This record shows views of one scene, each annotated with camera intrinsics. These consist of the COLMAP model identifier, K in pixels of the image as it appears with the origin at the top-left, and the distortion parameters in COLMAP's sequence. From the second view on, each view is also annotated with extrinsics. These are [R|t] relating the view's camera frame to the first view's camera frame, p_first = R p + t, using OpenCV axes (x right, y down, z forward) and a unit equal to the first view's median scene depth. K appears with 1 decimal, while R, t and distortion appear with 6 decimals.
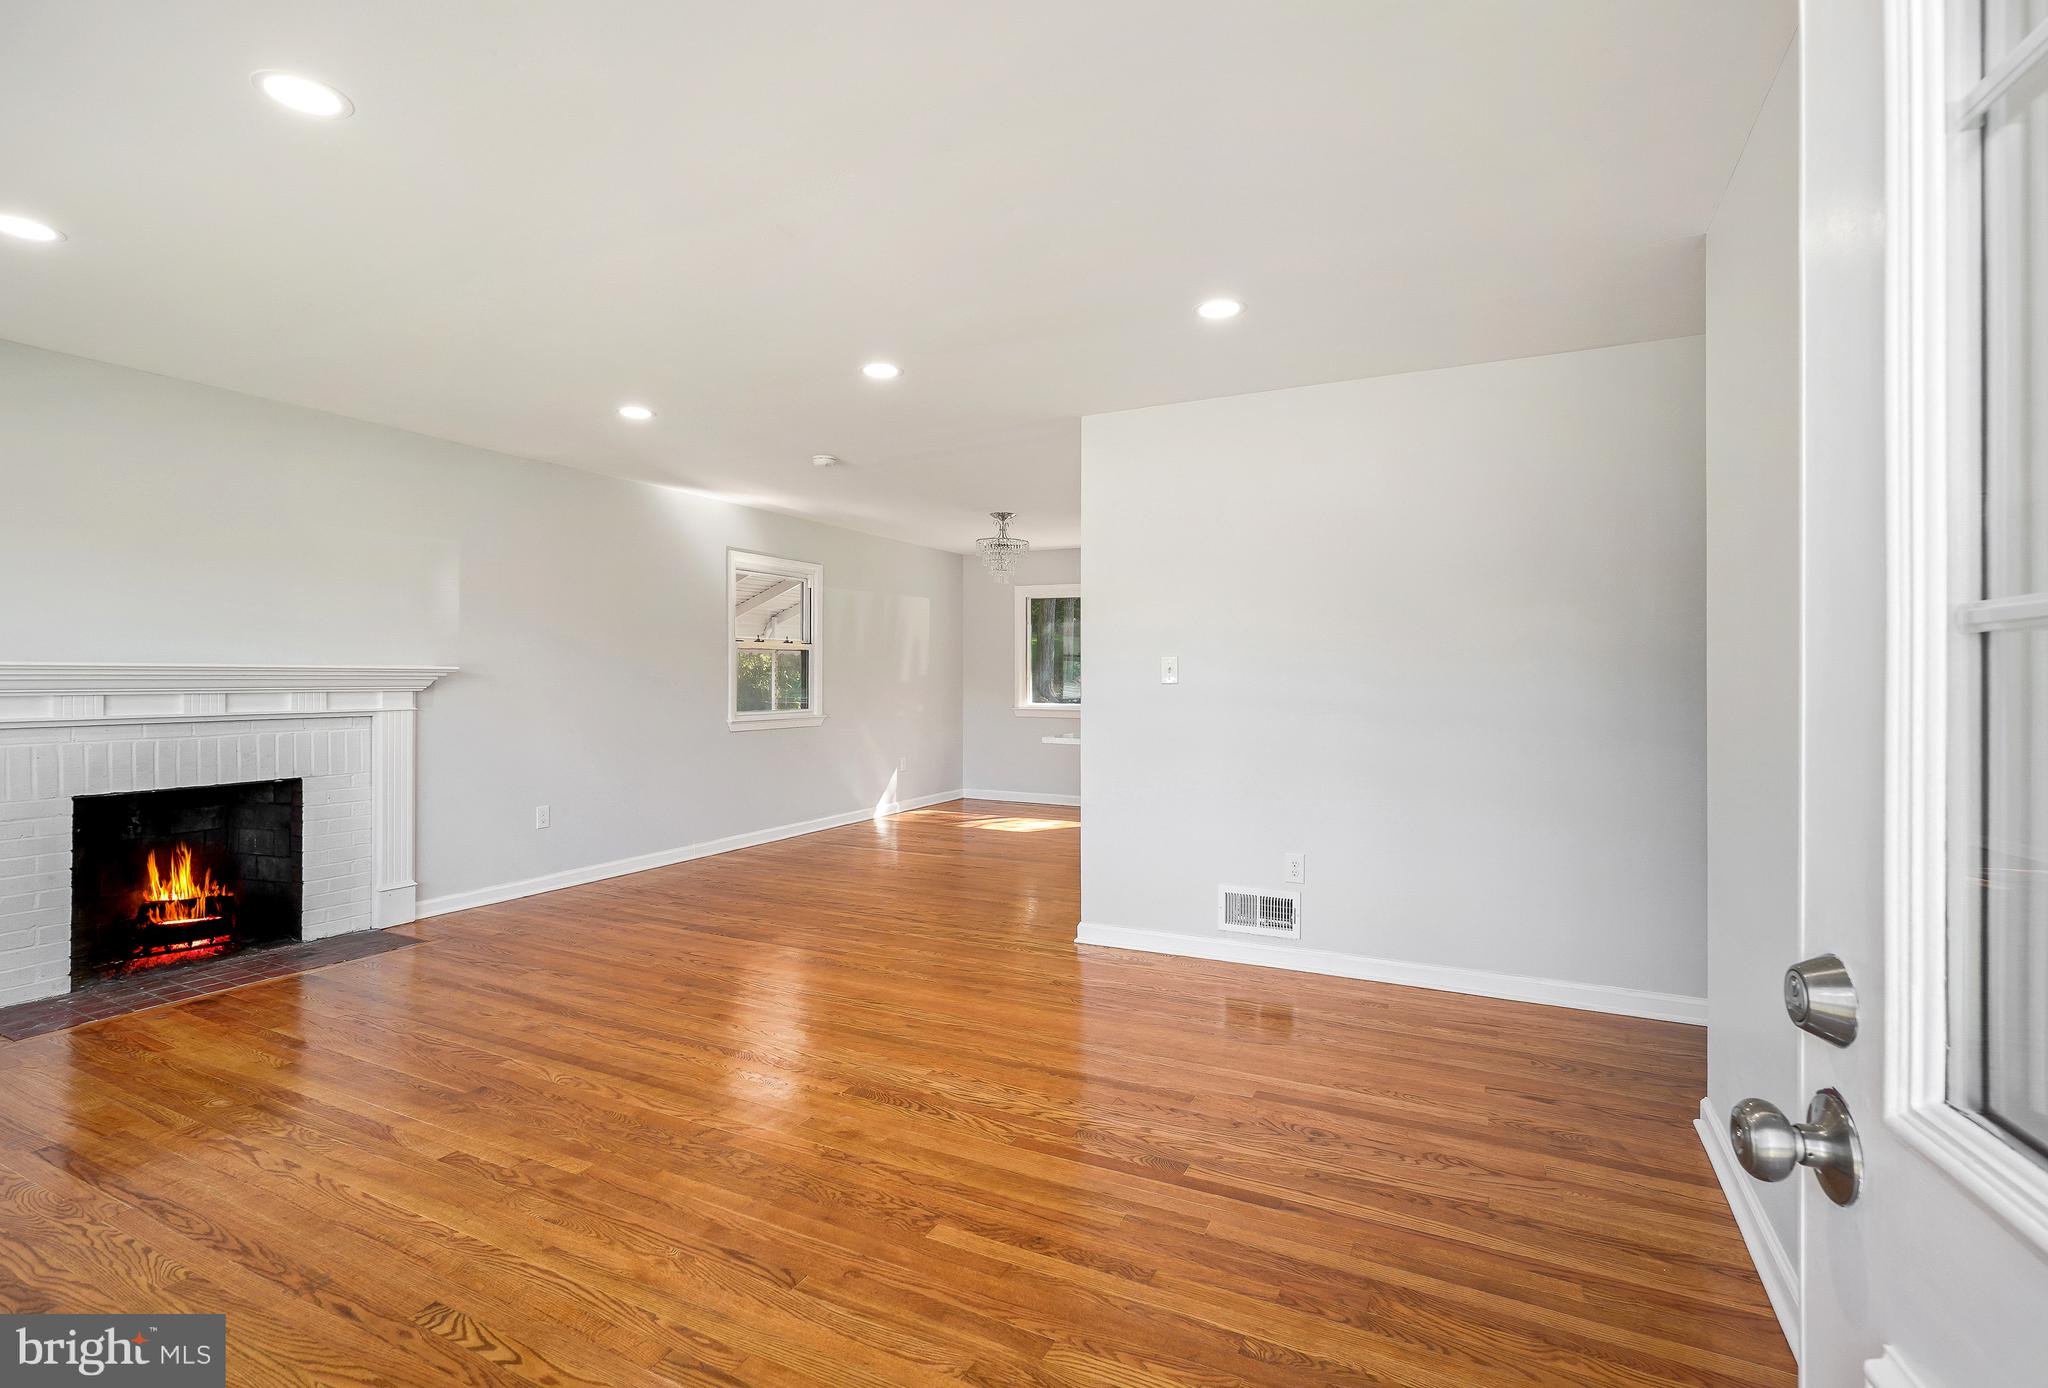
lens RADIAL K [[959.5, 0, 1015.7], [0, 959.5, 682.9], [0, 0, 1]] dist [-0.002528, -0.000177]
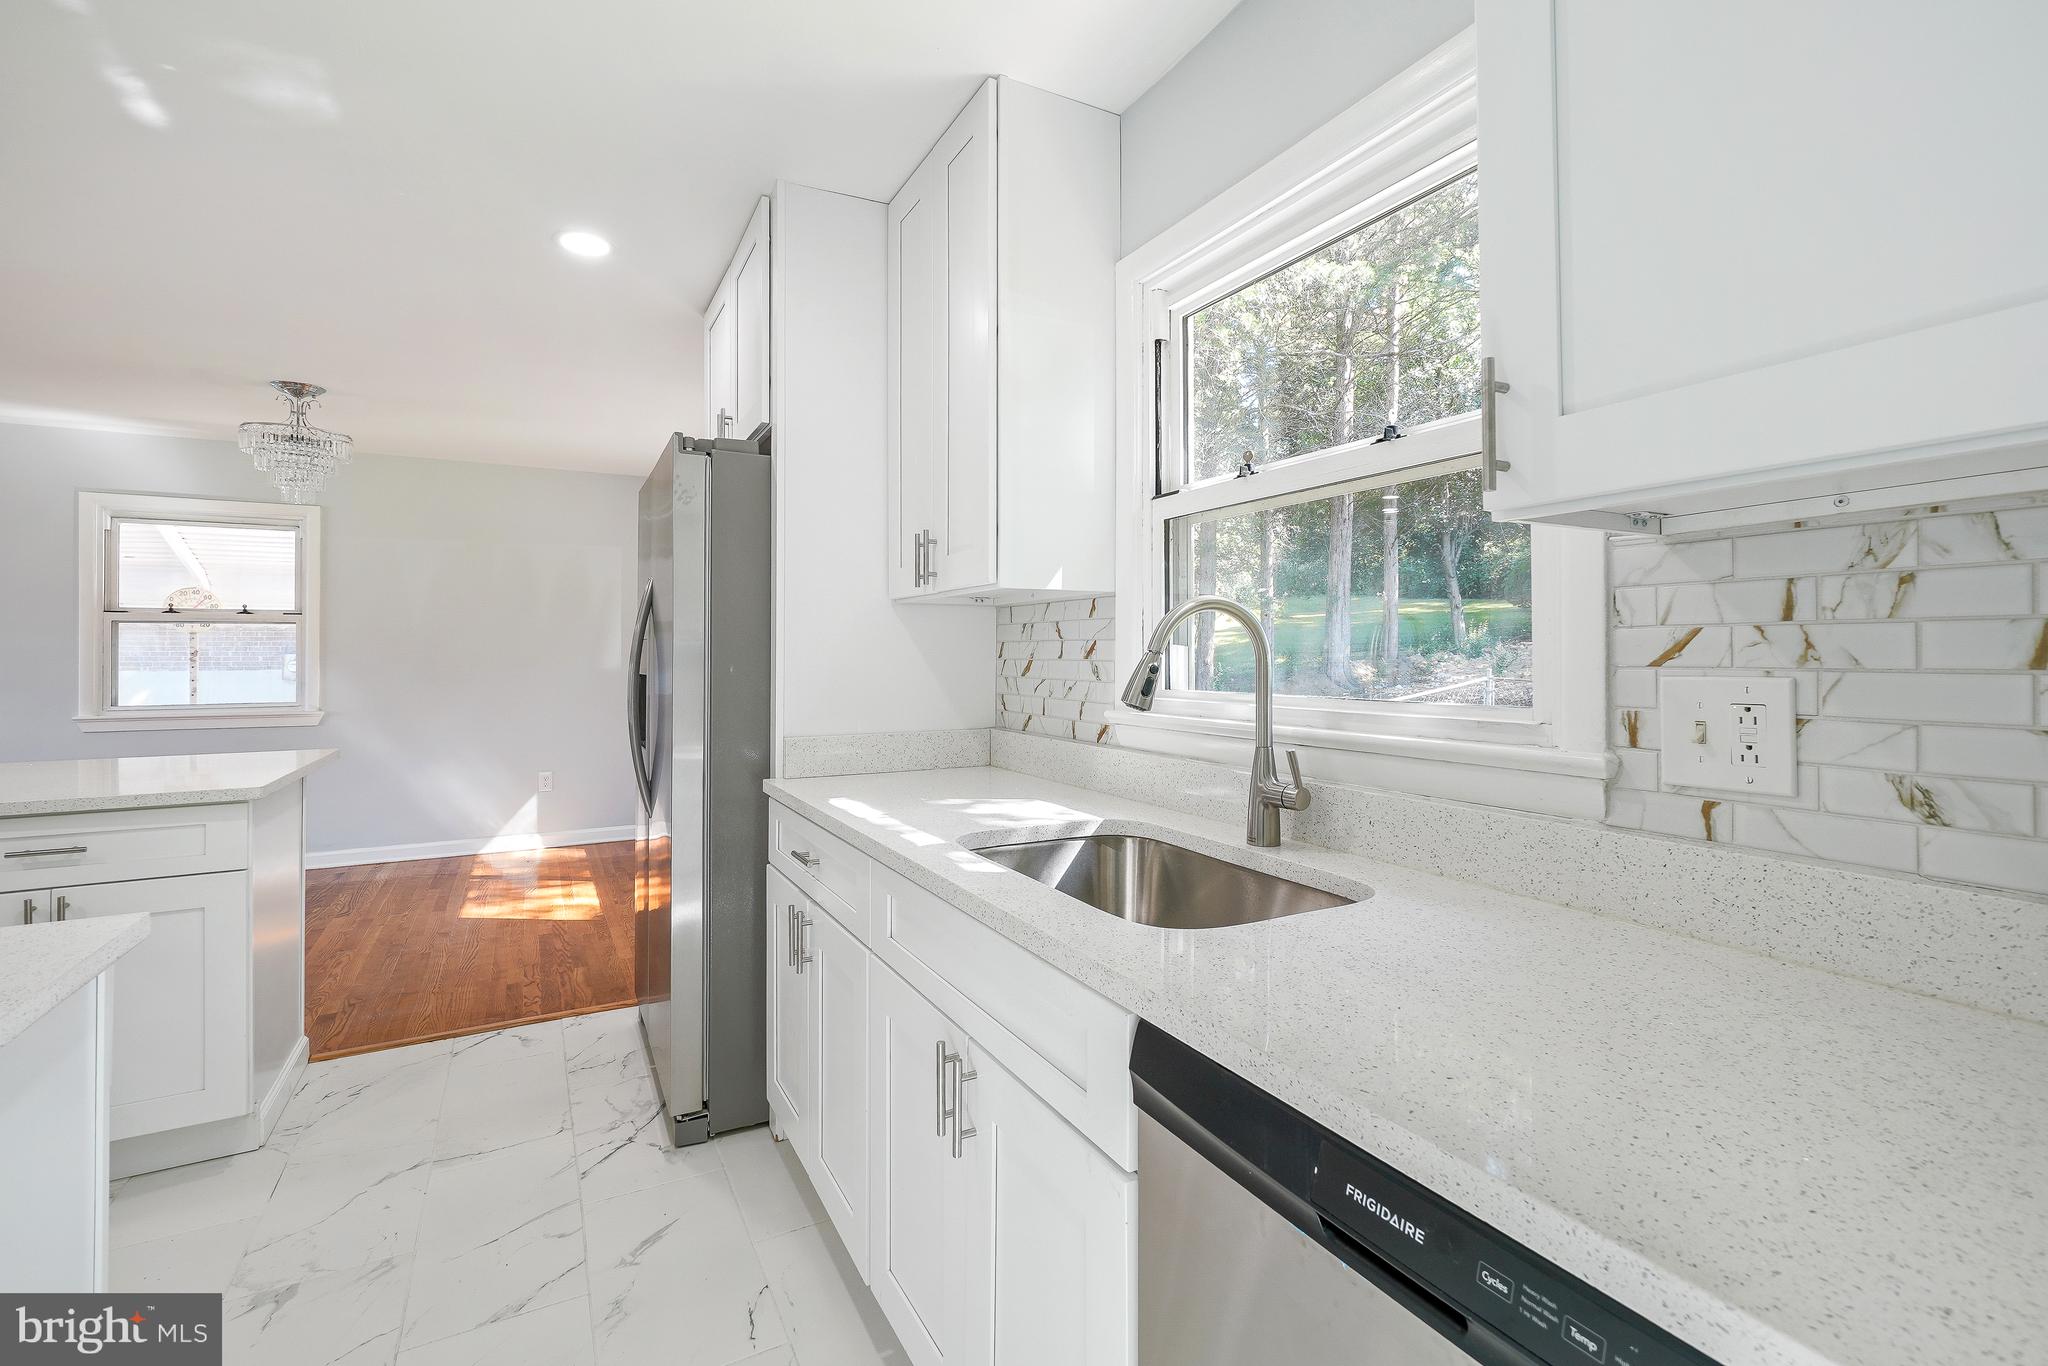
lens RADIAL K [[892.1, 0, 1006.7], [0, 892.1, 652.9], [0, 0, 1]] dist [-0.002591, 0.000237]
pose [[0.818464, -0.002917, -0.574551, 1.186955], [-0.002538, 0.999959, -0.008691, -0.012144], [0.574553, 0.008572, 0.818423, 1.428243]]
